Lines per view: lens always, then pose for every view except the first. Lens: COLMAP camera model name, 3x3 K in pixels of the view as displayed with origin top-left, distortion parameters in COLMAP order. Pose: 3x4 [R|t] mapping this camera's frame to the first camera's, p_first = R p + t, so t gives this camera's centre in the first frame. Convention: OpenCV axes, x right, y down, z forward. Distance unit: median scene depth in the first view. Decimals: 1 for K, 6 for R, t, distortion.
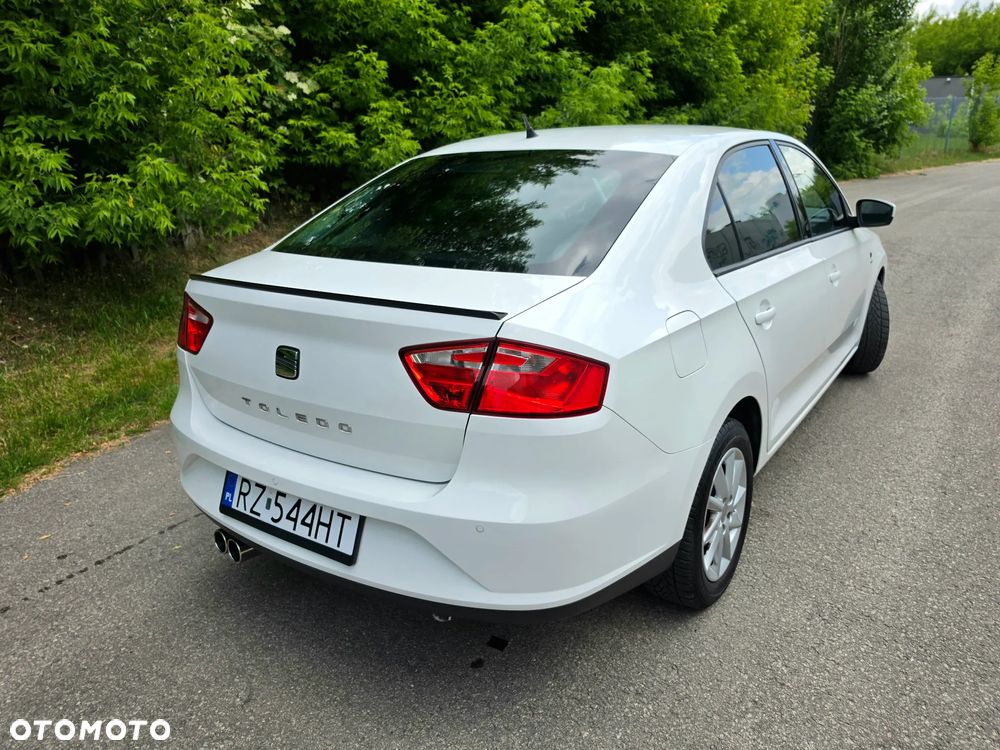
lens RADIAL K [[710.5, 0, 502.7], [0, 710.5, 378.1], [0, 0, 1]] dist [0.051705, -0.073542]
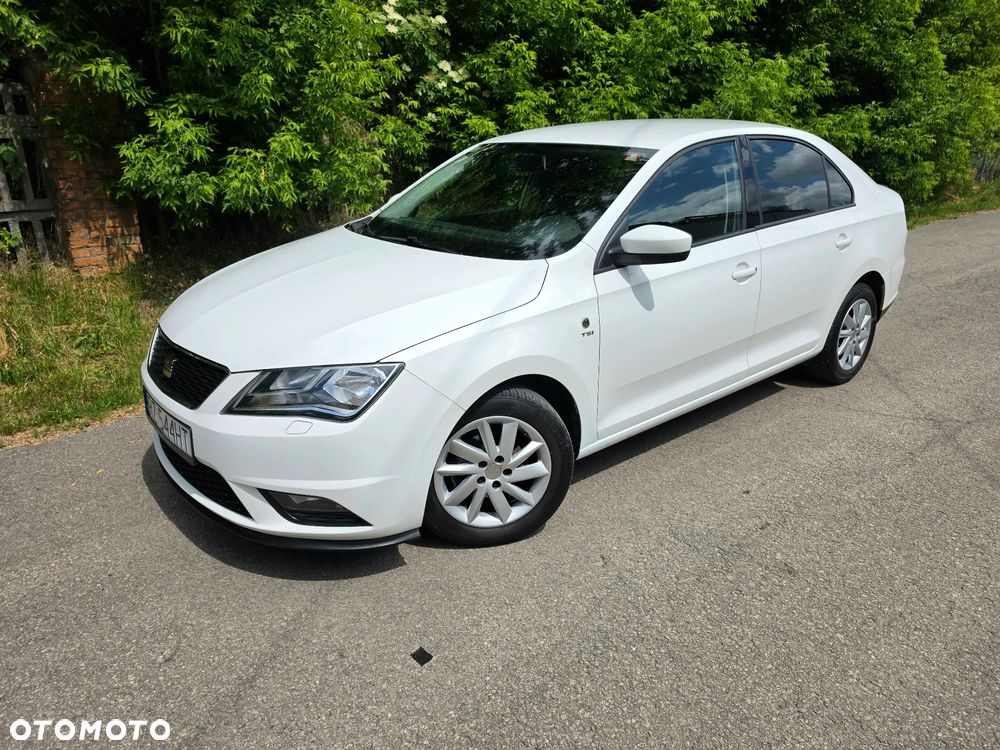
lens RADIAL K [[685.6, 0, 497.2], [0, 685.6, 375.4], [0, 0, 1]] dist [0.055979, -0.067248]
pose [[0.963753, 0.117075, -0.239738, 0.076169], [-0.114019, 0.993122, 0.026627, -0.007741], [0.241206, 0.001673, 0.970472, 0.042170]]
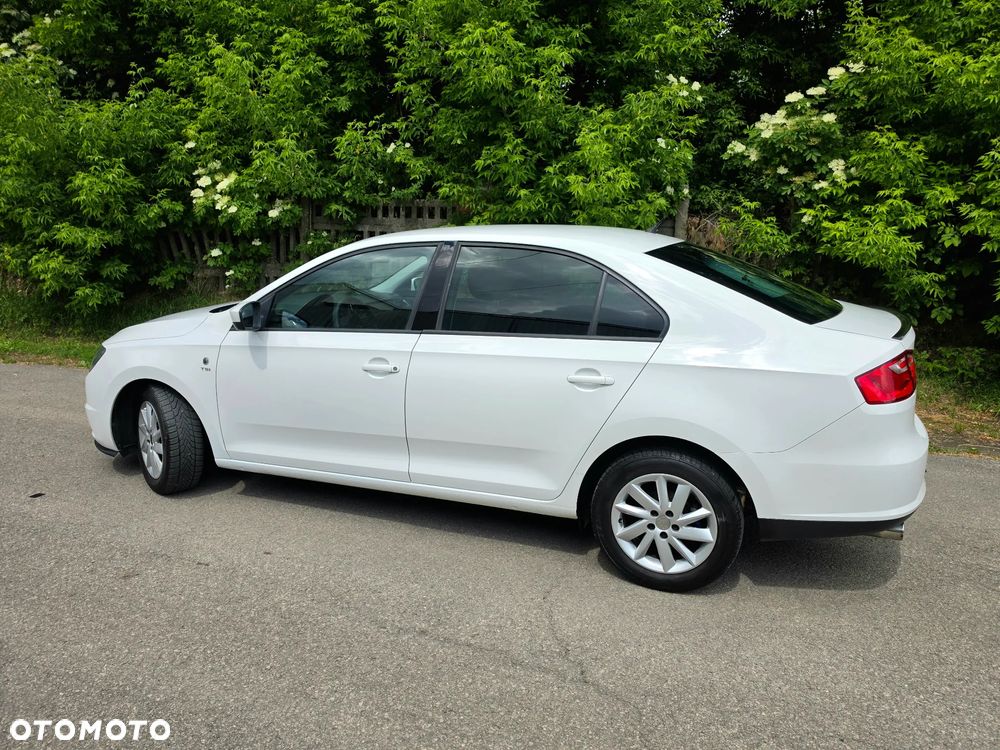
lens RADIAL K [[682.0, 0, 509.7], [0, 682.0, 373.8], [0, 0, 1]] dist [0.071578, -0.102357]
pose [[0.247021, 0.240136, -0.938784, 0.527623], [-0.339378, 0.928886, 0.148304, -0.161265], [0.907636, 0.281968, 0.310951, 0.424081]]
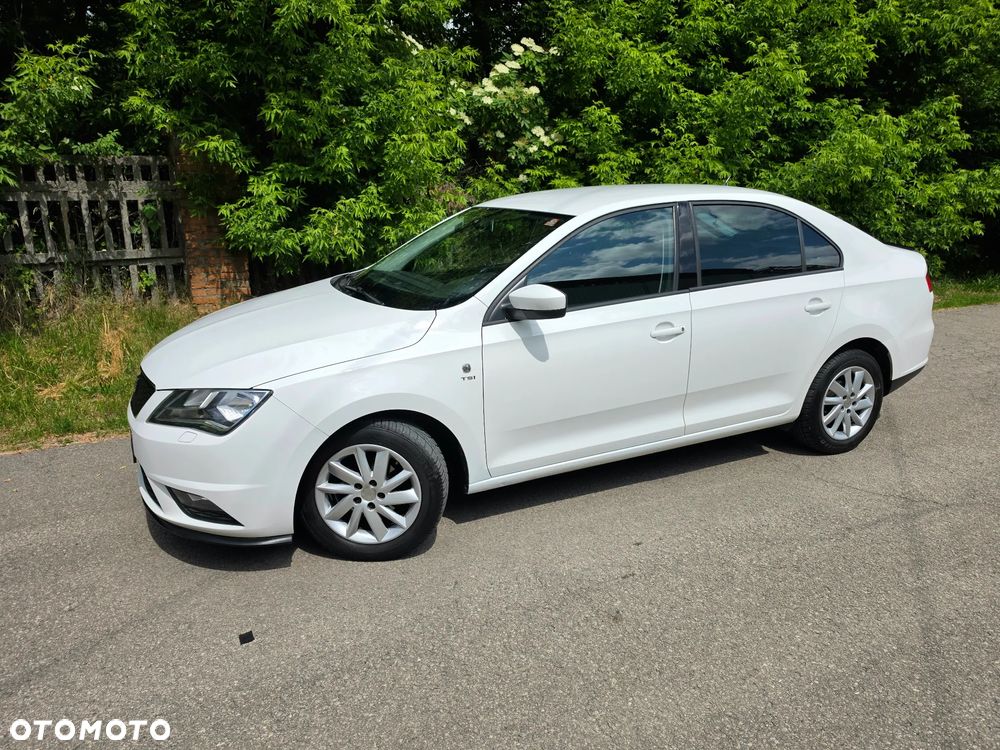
lens RADIAL K [[685.6, 0, 497.2], [0, 685.6, 375.4], [0, 0, 1]] dist [0.055979, -0.067248]
pose [[0.867308, 0.156488, -0.472534, 0.226582], [-0.181639, 0.983335, -0.007739, -0.025824], [0.463448, 0.092543, 0.881279, 0.057461]]
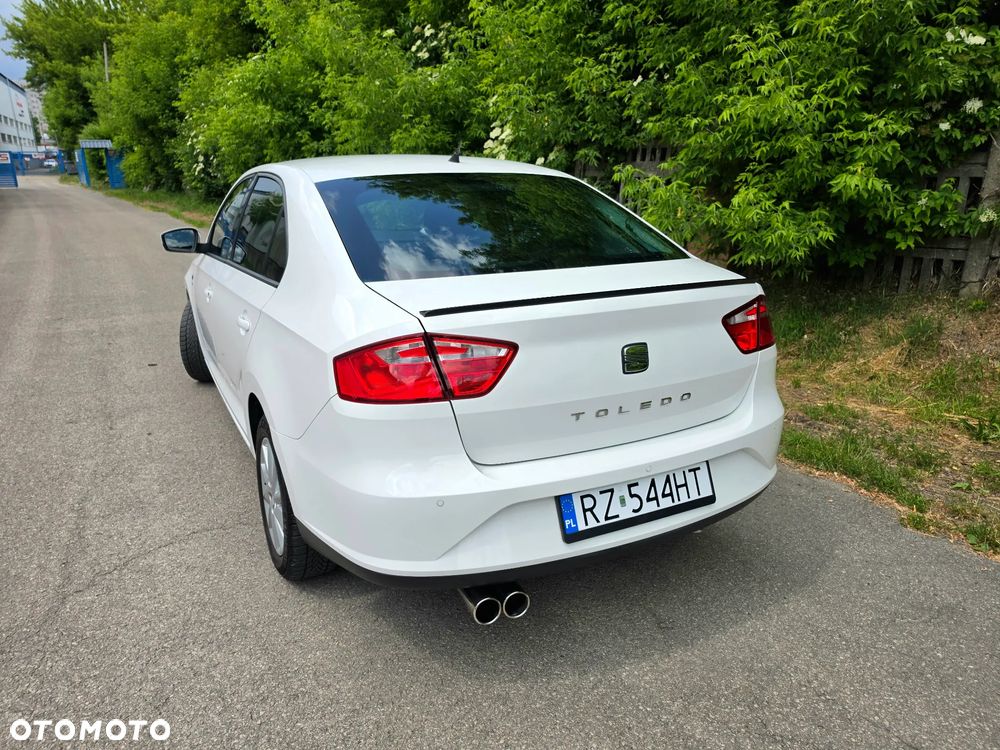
lens RADIAL K [[685.7, 0, 498.3], [0, 685.7, 387.0], [0, 0, 1]] dist [0.051654, -0.052758]
pose [[-0.463095, 0.289010, -0.837864, 0.425037], [-0.280124, 0.849157, 0.447732, -0.281621], [0.840877, 0.442048, -0.312282, 0.814682]]
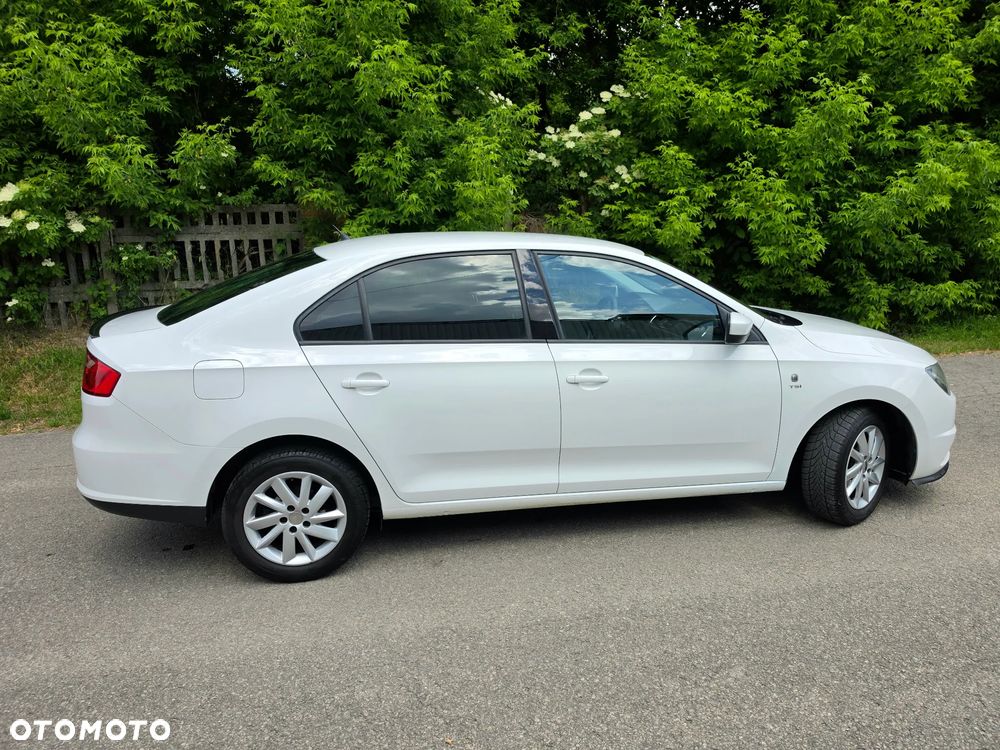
lens RADIAL K [[682.0, 0, 509.7], [0, 682.0, 373.8], [0, 0, 1]] dist [0.071578, -0.102357]
pose [[0.706060, 0.170284, -0.687373, 0.441099], [-0.227082, 0.973843, 0.007996, -0.053910], [0.670755, 0.150445, 0.726260, 0.089006]]
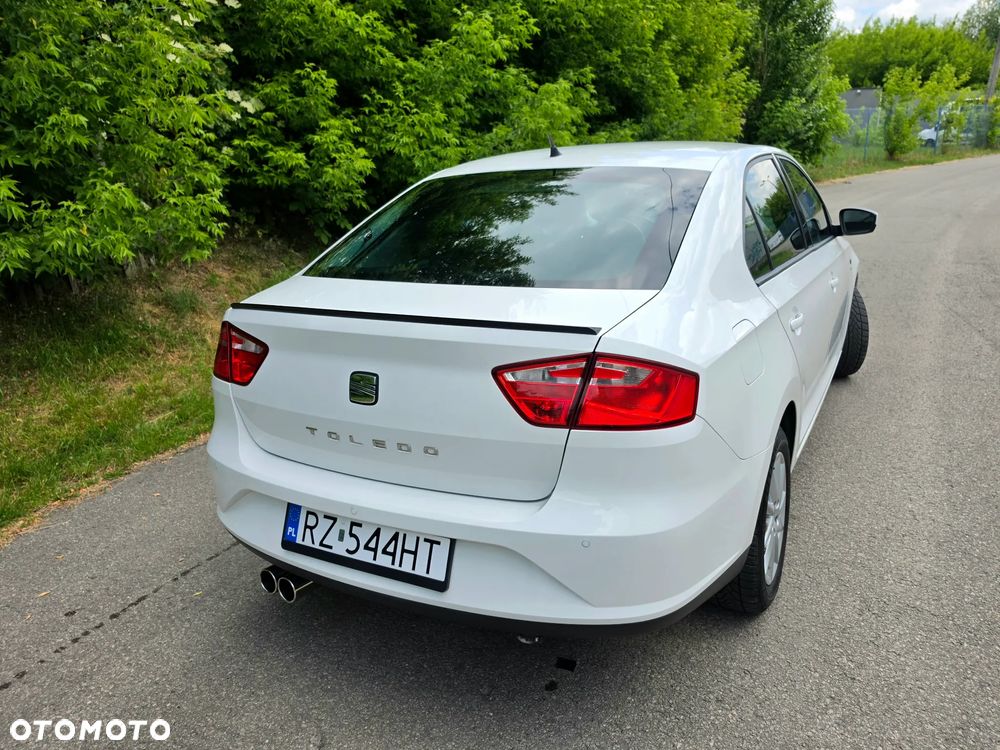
lens RADIAL K [[736.4, 0, 506.8], [0, 736.4, 372.6], [0, 0, 1]] dist [0.053546, -0.070917]
pose [[0.993893, -0.046087, 0.100262, -0.051296], [0.049757, 0.998168, -0.034415, 0.000371], [-0.098492, 0.039194, 0.994366, -0.007280]]
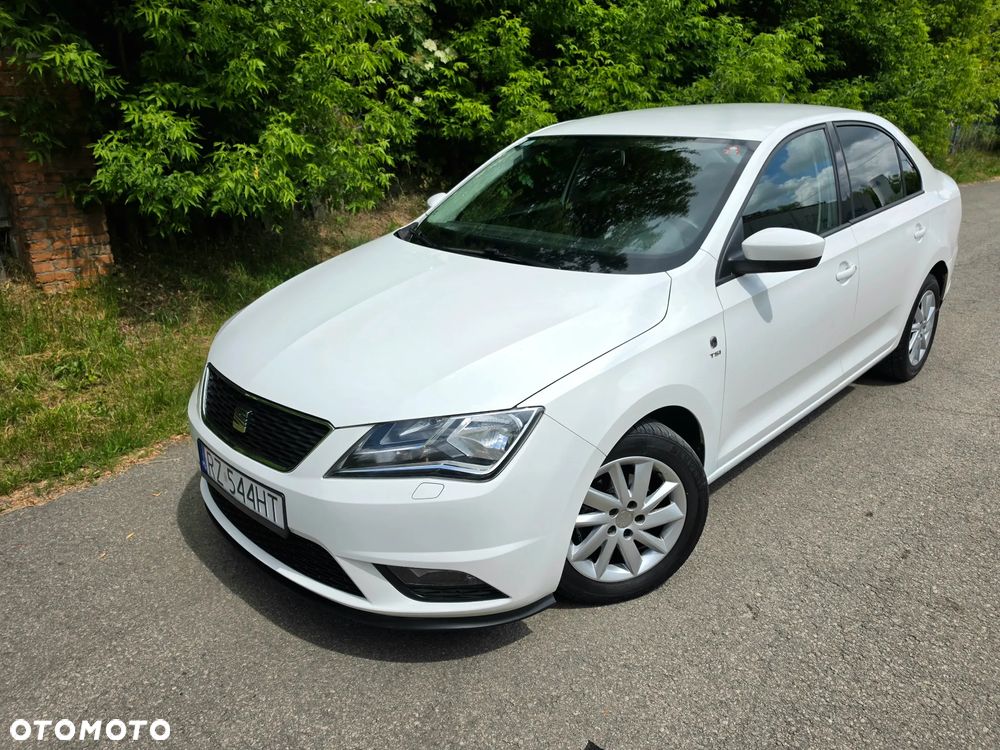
lens RADIAL K [[712.0, 0, 511.2], [0, 712.0, 373.4], [0, 0, 1]] dist [0.044420, -0.052979]
pose [[0.984505, 0.072467, -0.159684, -0.001582], [-0.068049, 0.997137, 0.032969, -0.020199], [0.161616, -0.021592, 0.986618, 0.059340]]
